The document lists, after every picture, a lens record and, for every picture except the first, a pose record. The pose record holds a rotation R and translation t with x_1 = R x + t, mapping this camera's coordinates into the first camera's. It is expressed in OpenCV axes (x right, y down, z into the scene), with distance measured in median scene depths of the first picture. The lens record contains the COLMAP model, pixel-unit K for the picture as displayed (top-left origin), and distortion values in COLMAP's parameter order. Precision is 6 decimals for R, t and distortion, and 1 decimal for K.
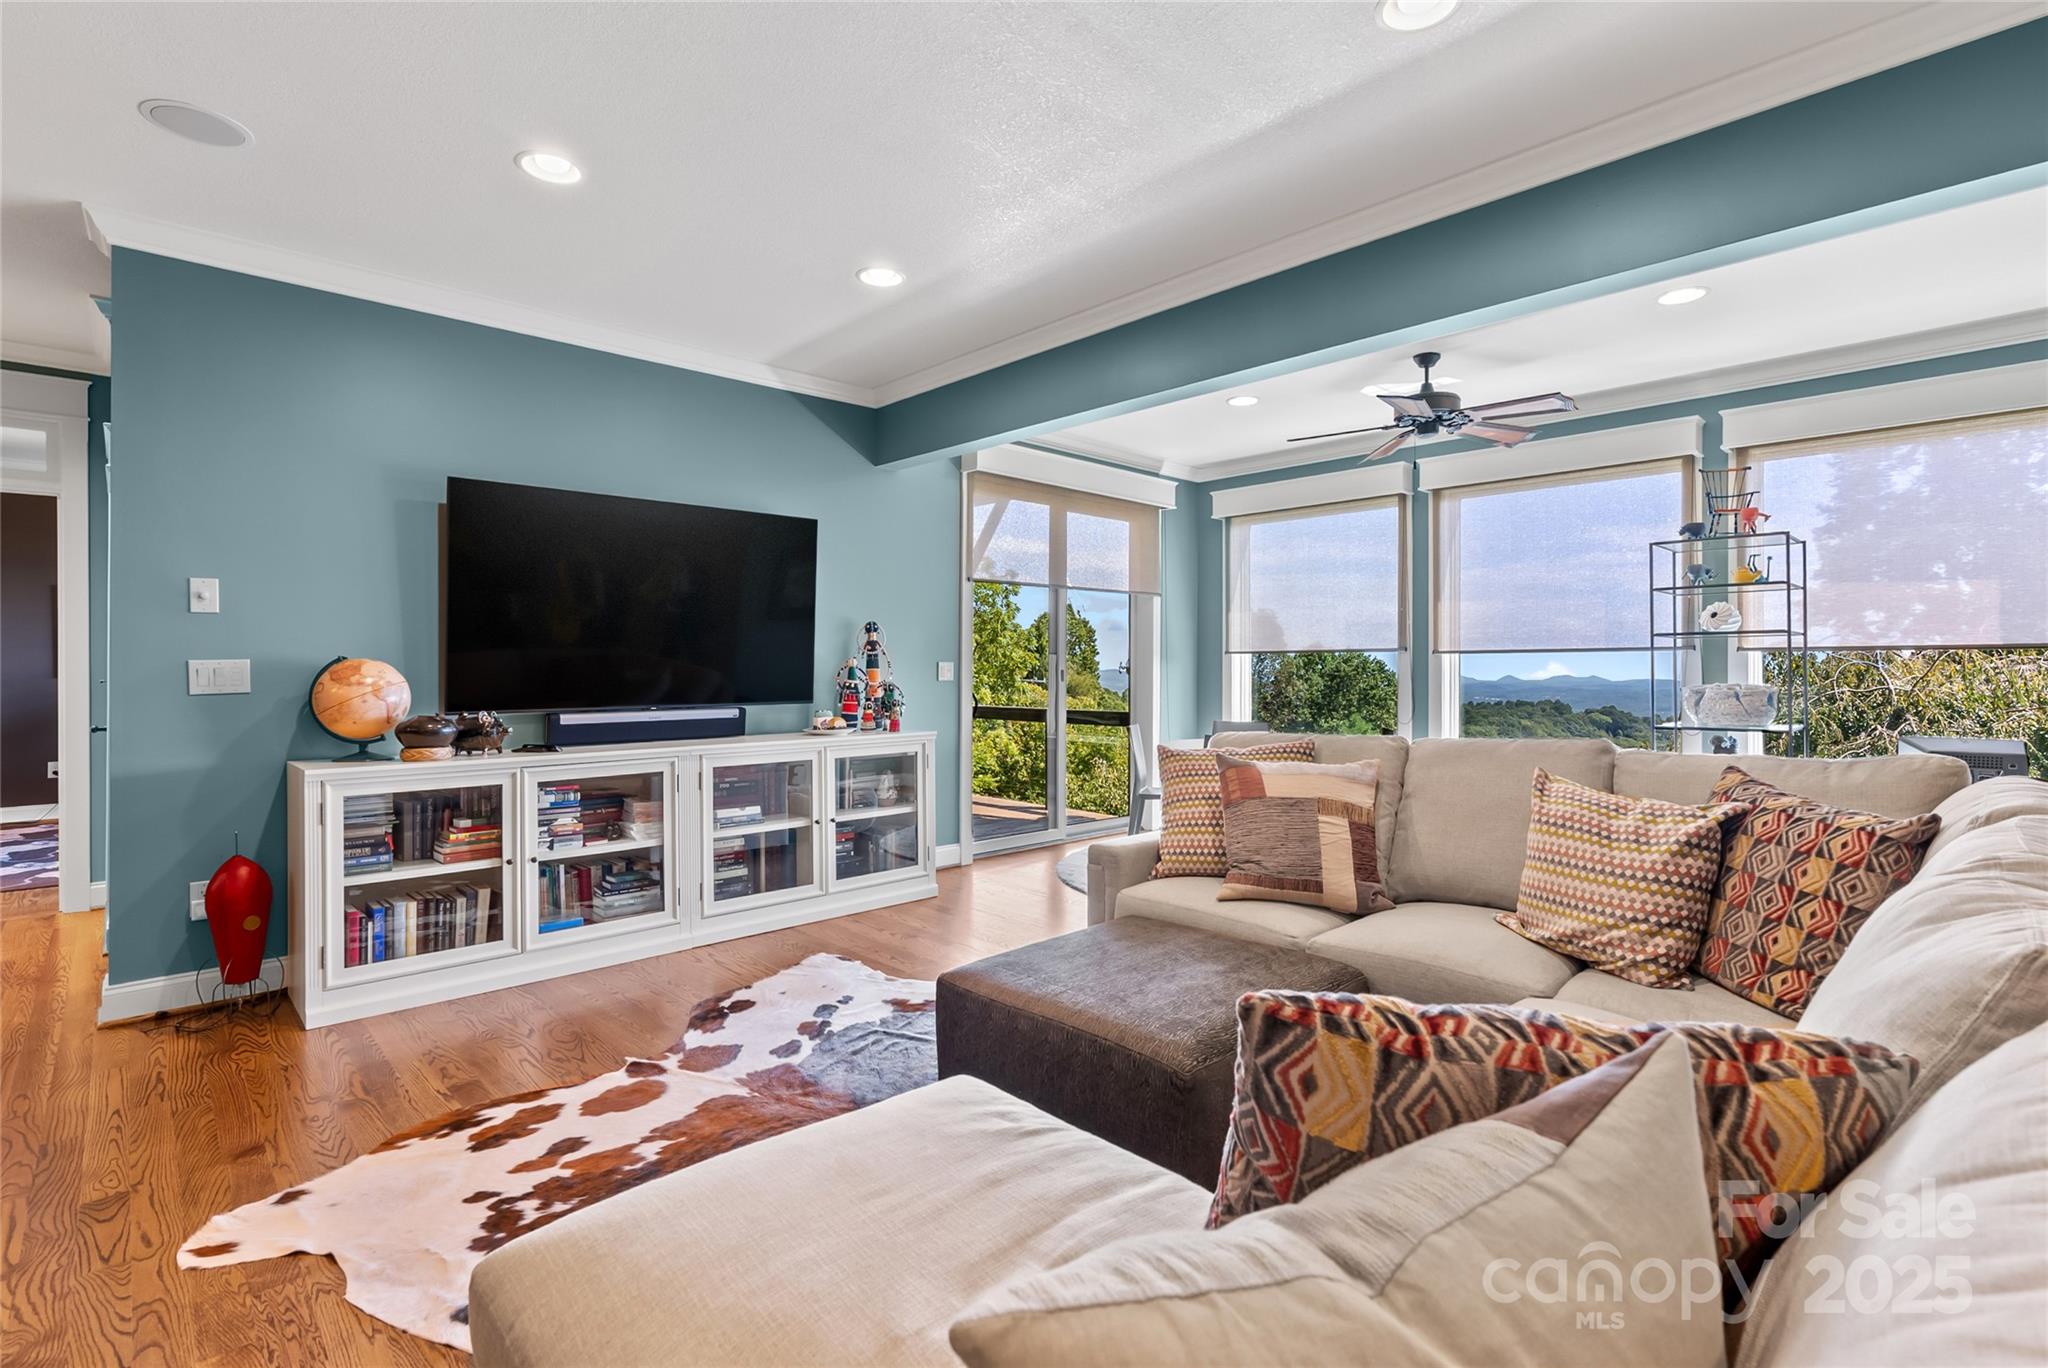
lens RADIAL K [[953.4, 0, 1062.9], [0, 953.4, 663.7], [0, 0, 1]] dist [-0.013410, 0.004296]
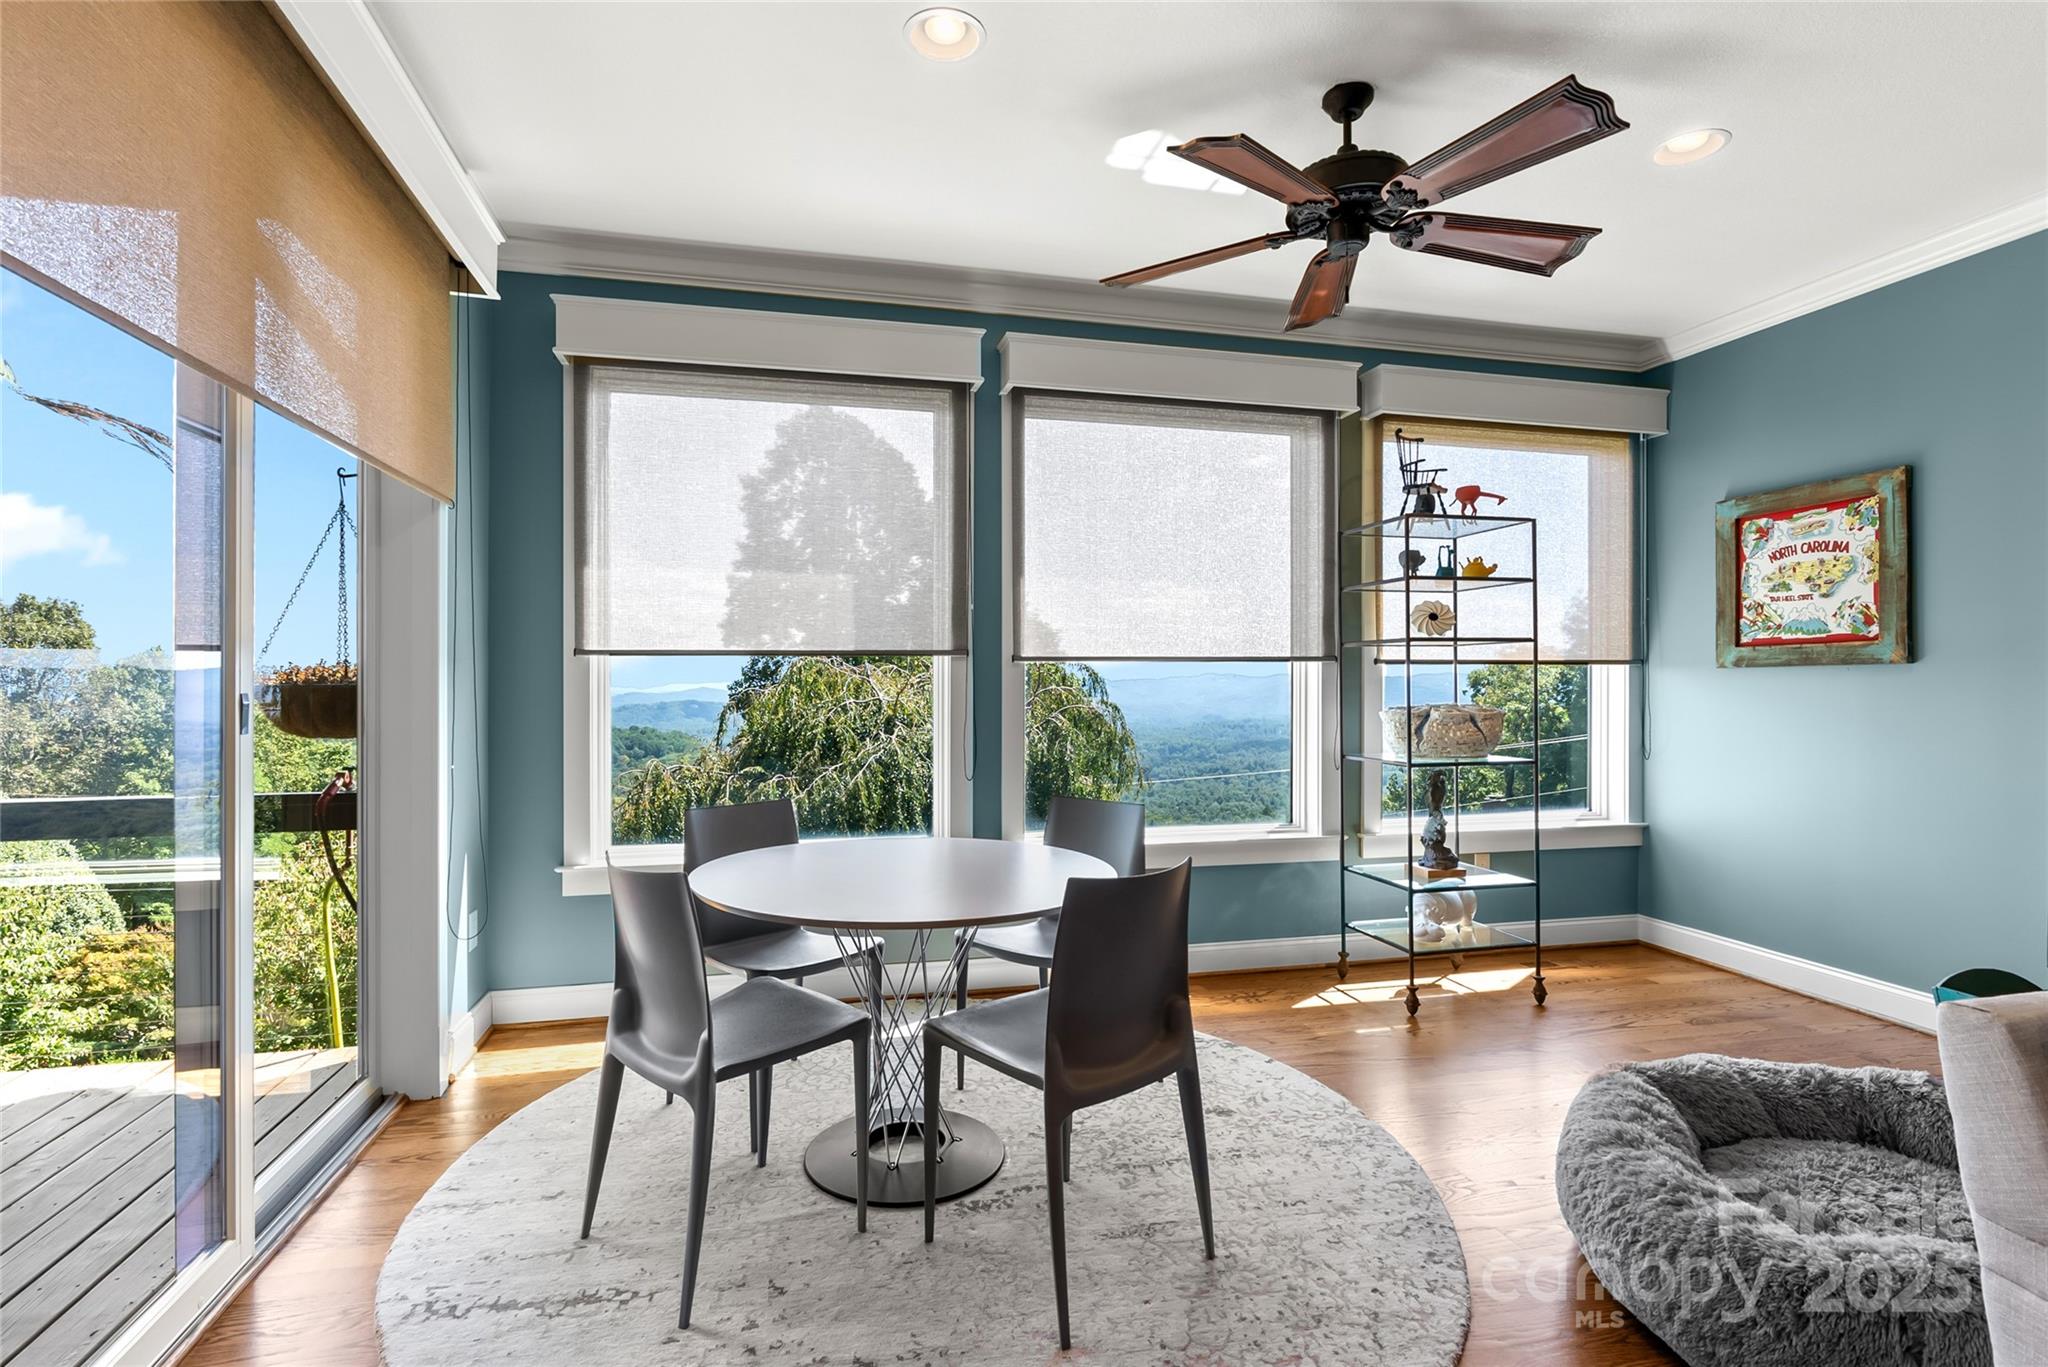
lens RADIAL K [[953.4, 0, 1027.7], [0, 953.4, 683.9], [0, 0, 1]] dist [-0.013410, 0.004296]
pose [[0.517508, -0.002864, 0.855673, -0.231195], [-0.002951, 0.999982, 0.005132, 0.002739], [-0.855673, -0.005181, 0.517491, 1.204327]]
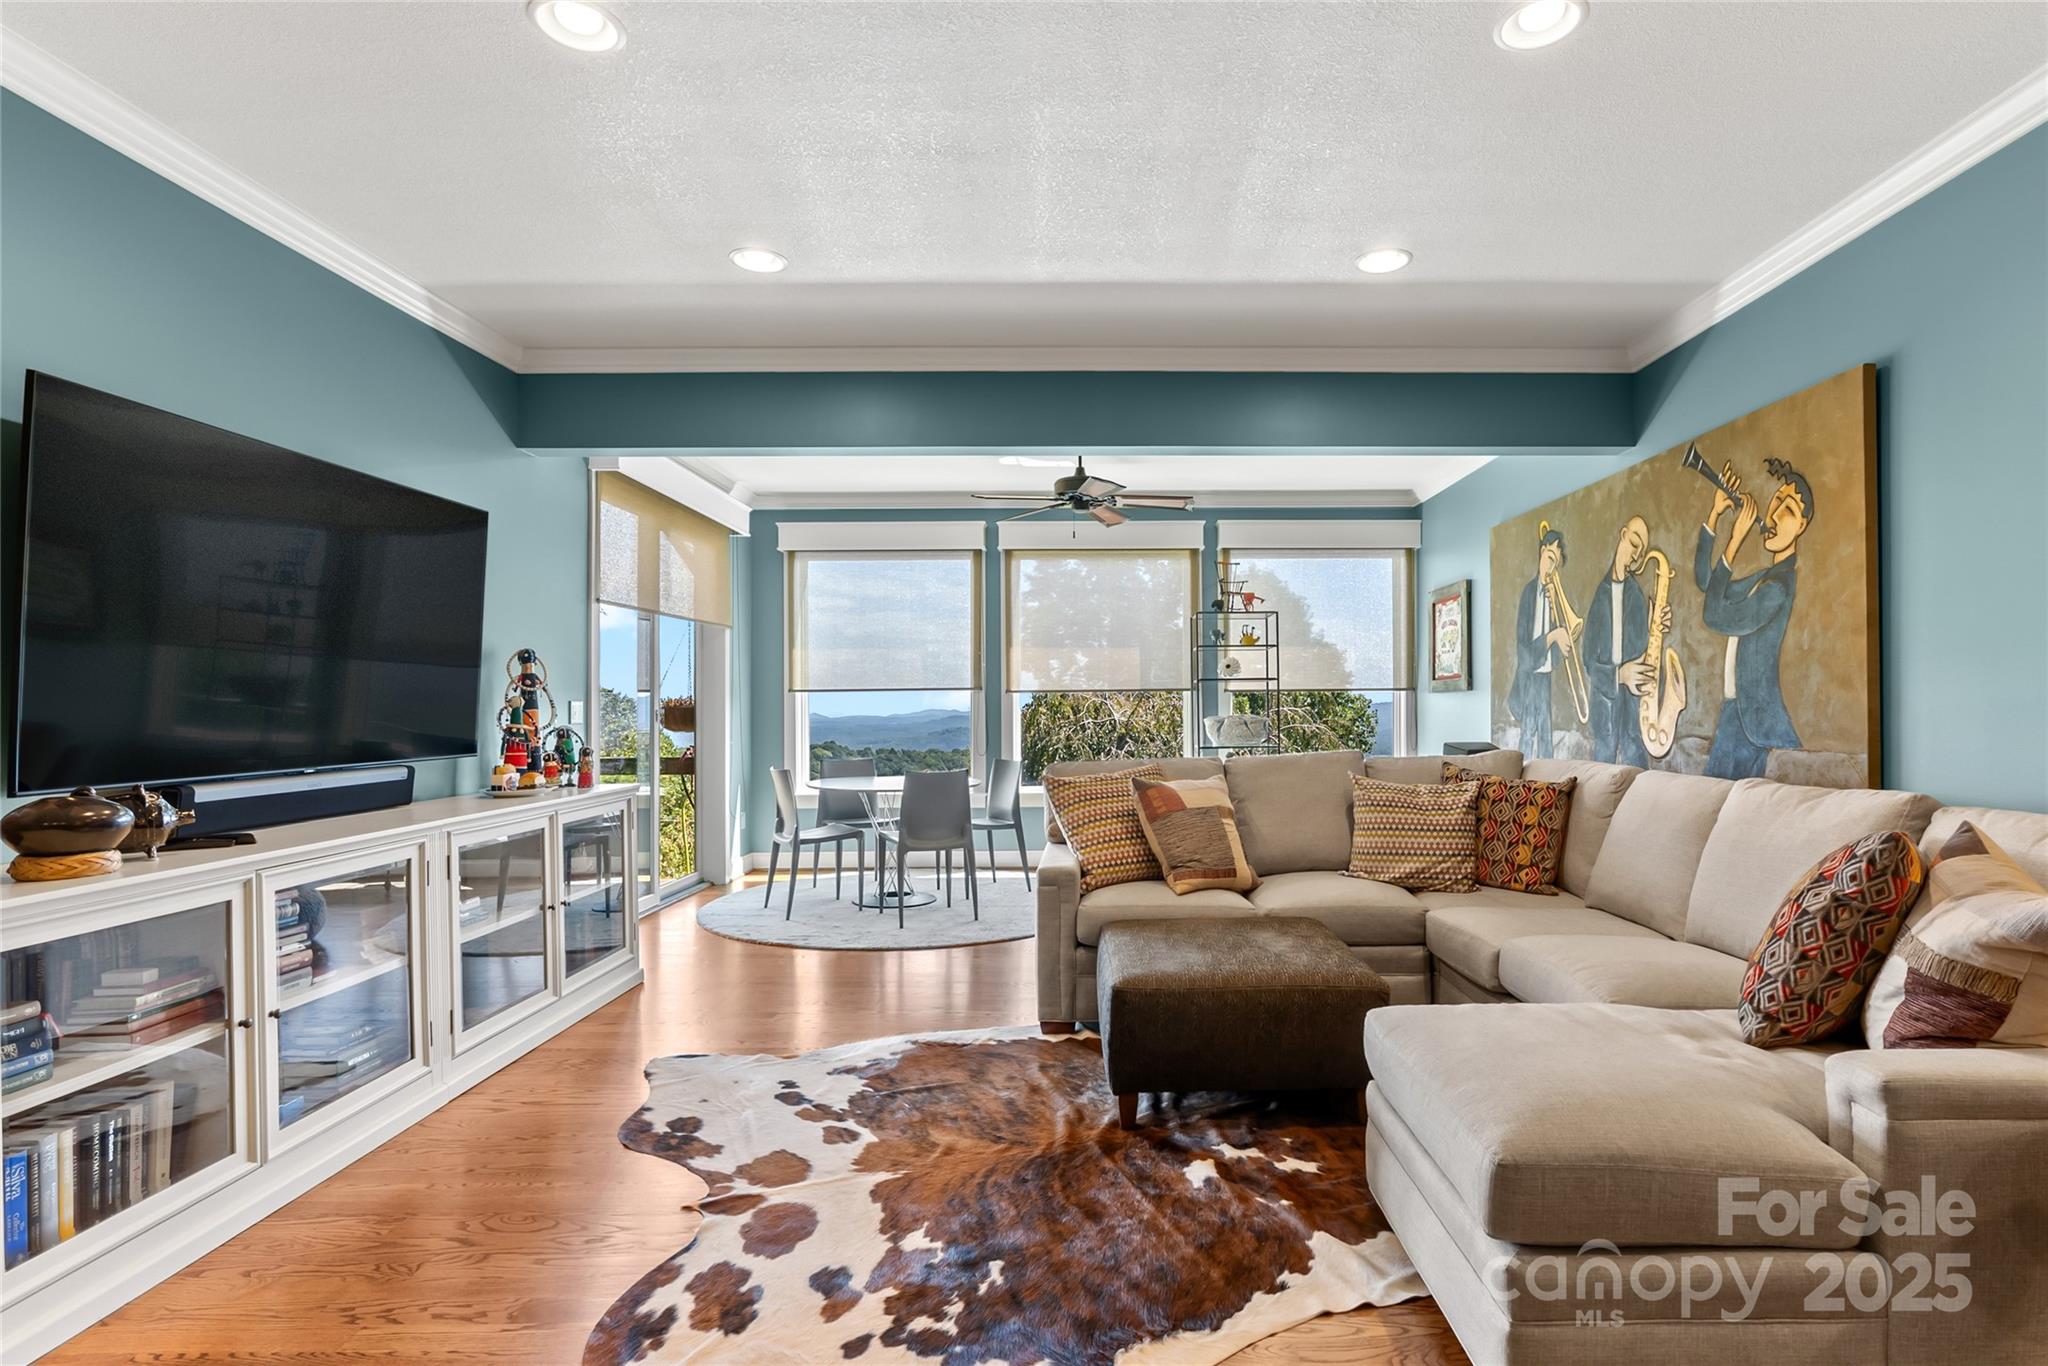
lens RADIAL K [[981.8, 0, 1122.4], [0, 981.8, 698.4], [0, 0, 1]] dist [-0.010871, 0.002134]
pose [[0.691933, -0.000207, 0.721961, -0.655824], [0.002758, 0.999993, -0.002357, -0.001295], [-0.721956, 0.003622, 0.691929, 0.145242]]
